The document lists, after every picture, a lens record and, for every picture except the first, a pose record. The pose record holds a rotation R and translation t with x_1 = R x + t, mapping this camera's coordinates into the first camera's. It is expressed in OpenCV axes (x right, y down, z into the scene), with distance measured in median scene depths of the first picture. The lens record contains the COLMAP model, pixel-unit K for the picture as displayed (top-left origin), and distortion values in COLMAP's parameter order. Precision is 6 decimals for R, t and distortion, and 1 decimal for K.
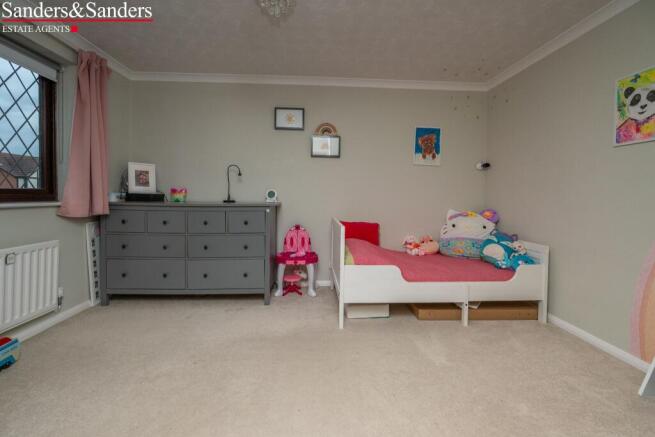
lens RADIAL K [[268.0, 0, 332.2], [0, 268.0, 212.3], [0, 0, 1]] dist [0.000194, 0.000056]
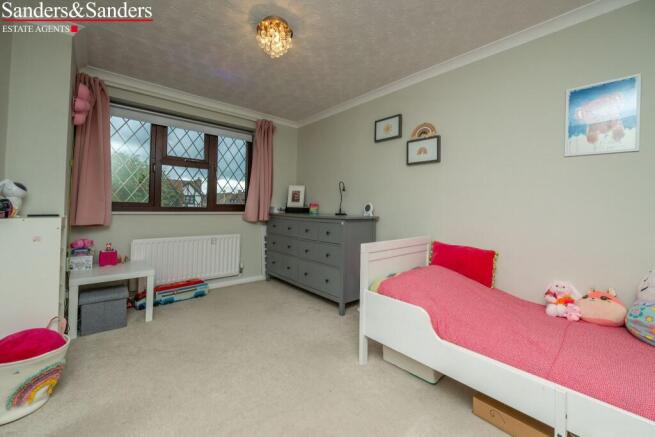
lens RADIAL K [[268.0, 0, 312.7], [0, 268.0, 211.9], [0, 0, 1]] dist [0.000194, 0.000056]
pose [[0.603190, 0.012161, -0.797505, 0.444638], [-0.059039, 0.997821, -0.029439, -0.011511], [0.795410, 0.064841, 0.602593, 0.236774]]
